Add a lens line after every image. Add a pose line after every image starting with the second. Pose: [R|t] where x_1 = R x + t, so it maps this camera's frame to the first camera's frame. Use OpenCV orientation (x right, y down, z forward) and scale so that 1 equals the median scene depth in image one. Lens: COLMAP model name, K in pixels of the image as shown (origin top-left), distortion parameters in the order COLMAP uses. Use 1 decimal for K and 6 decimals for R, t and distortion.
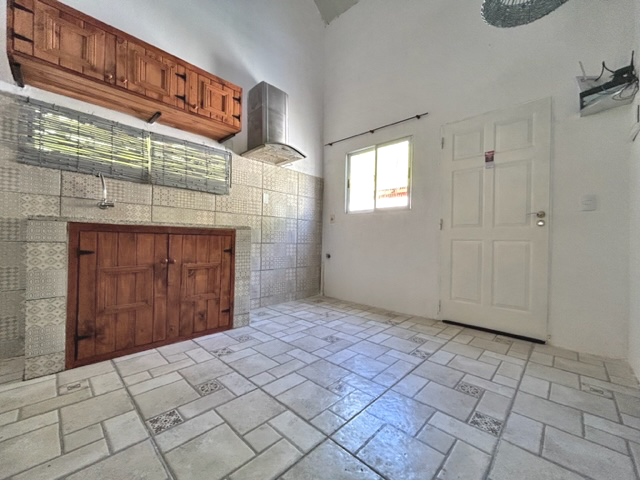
lens RADIAL K [[260.9, 0, 318.1], [0, 260.9, 238.9], [0, 0, 1]] dist [-0.002131, 0.002075]
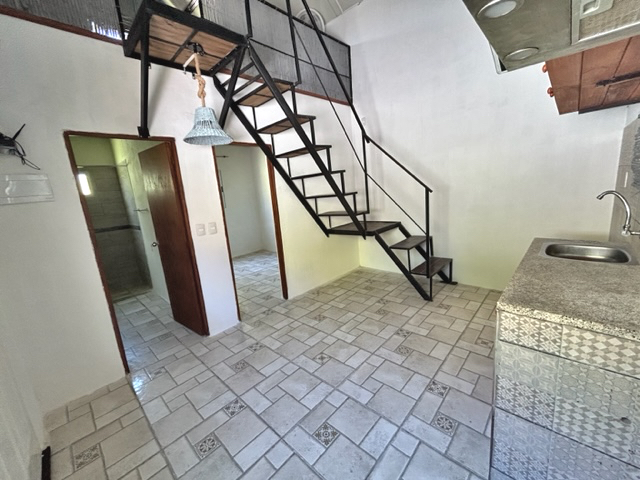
lens RADIAL K [[260.9, 0, 317.1], [0, 260.9, 238.3], [0, 0, 1]] dist [-0.002131, 0.002075]
pose [[-0.997738, 0.066301, 0.011094, 0.032139], [0.067212, 0.981017, 0.181902, -0.276945], [0.001177, 0.182236, -0.983254, 1.553043]]
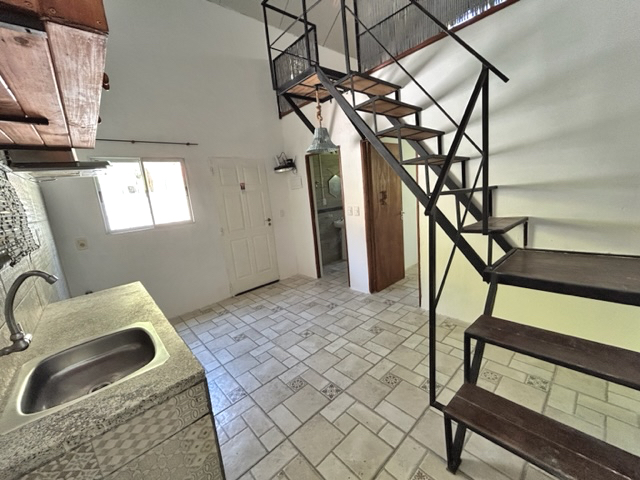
lens RADIAL K [[260.9, 0, 318.5], [0, 260.9, 240.4], [0, 0, 1]] dist [-0.002131, 0.002075]
pose [[0.076706, -0.211723, 0.974315, -1.032356], [0.089105, 0.974740, 0.204800, -0.301597], [-0.993064, 0.071107, 0.093634, 0.440693]]
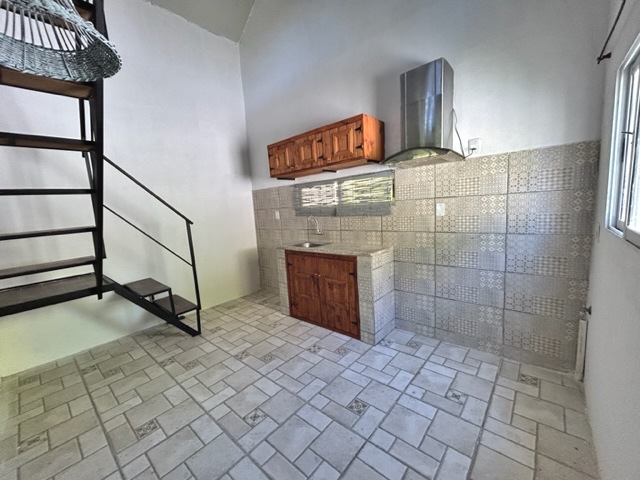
lens RADIAL K [[260.9, 0, 319.4], [0, 260.9, 239.6], [0, 0, 1]] dist [-0.002131, 0.002075]
pose [[0.046667, 0.104493, -0.993430, 0.803837], [0.069706, 0.991749, 0.107591, -0.247650], [0.996475, -0.074269, 0.038998, 0.846906]]
